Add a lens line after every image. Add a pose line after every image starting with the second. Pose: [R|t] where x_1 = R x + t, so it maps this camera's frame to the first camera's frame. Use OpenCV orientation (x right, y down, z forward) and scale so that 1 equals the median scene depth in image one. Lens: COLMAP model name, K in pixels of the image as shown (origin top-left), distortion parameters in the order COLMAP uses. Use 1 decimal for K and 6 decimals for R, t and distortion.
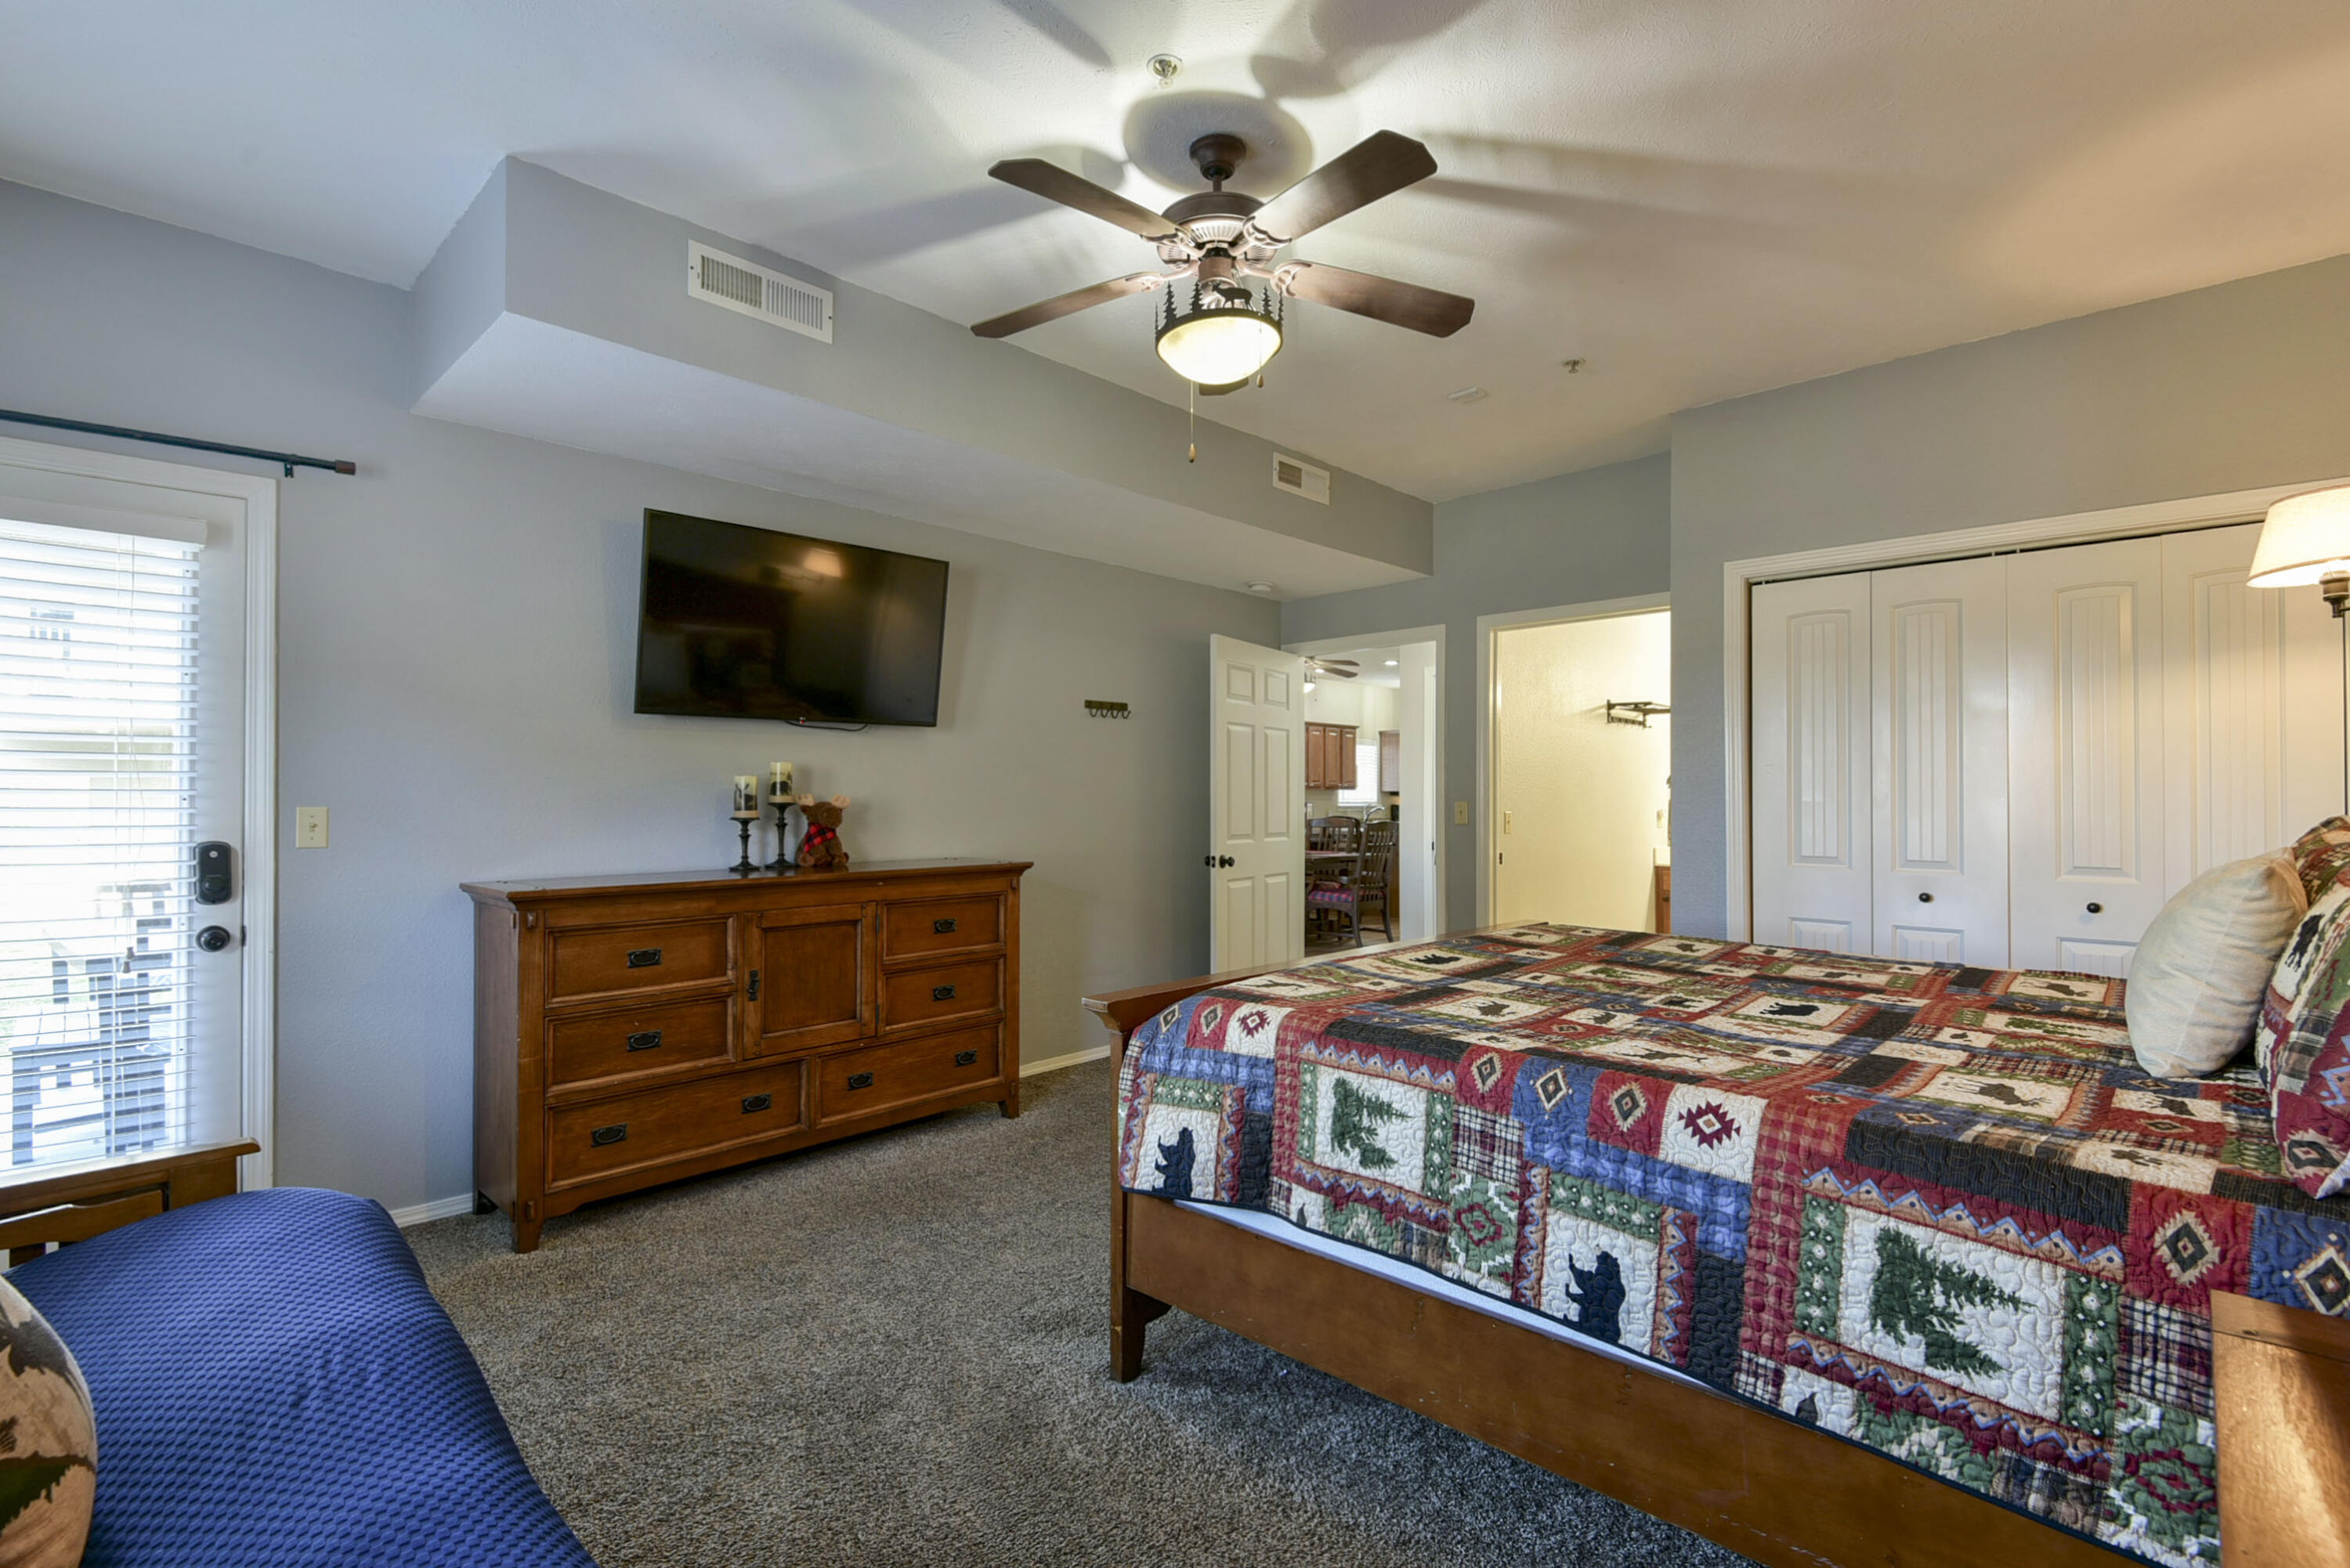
lens RADIAL K [[1082.4, 0, 1171.1], [0, 1082.4, 787.1], [0, 0, 1]] dist [-0.001647, -0.003820]
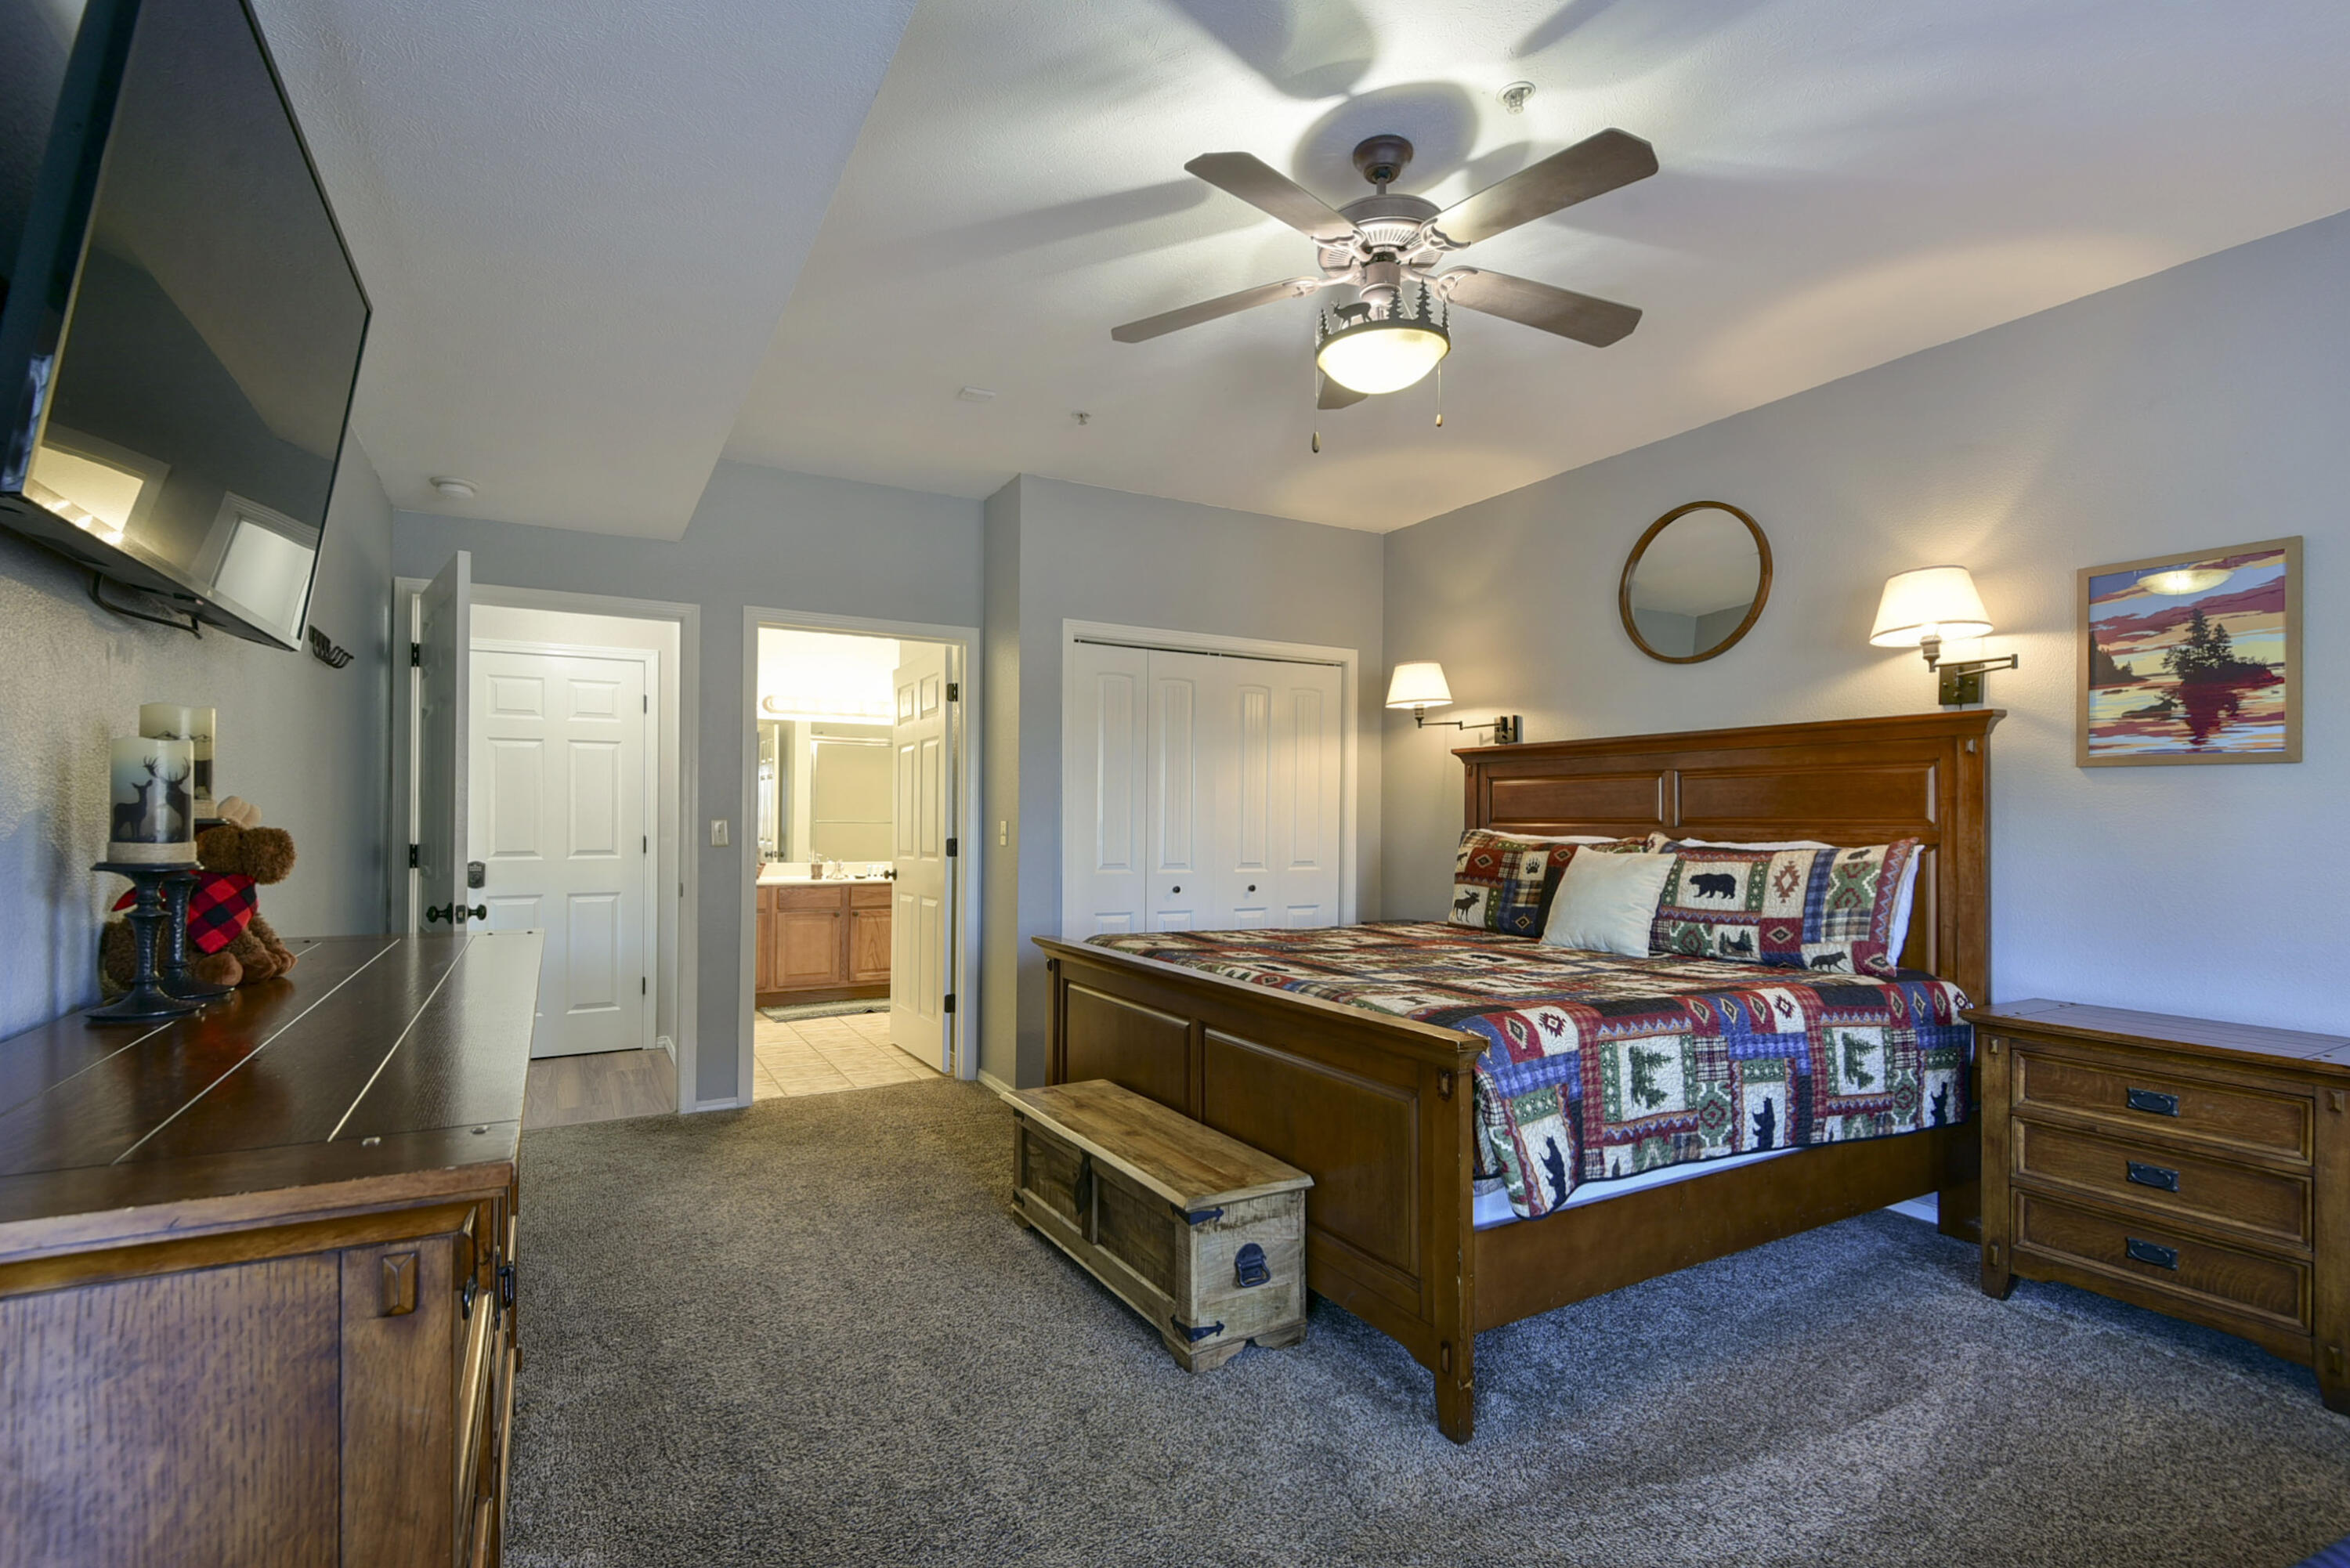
lens RADIAL K [[1082.4, 0, 1167.2], [0, 1082.4, 806.7], [0, 0, 1]] dist [-0.001647, -0.003820]
pose [[0.298962, 0.015134, 0.954145, -1.342072], [-0.019172, 0.999768, -0.009850, 0.015947], [-0.954072, -0.015348, 0.299182, 1.272501]]
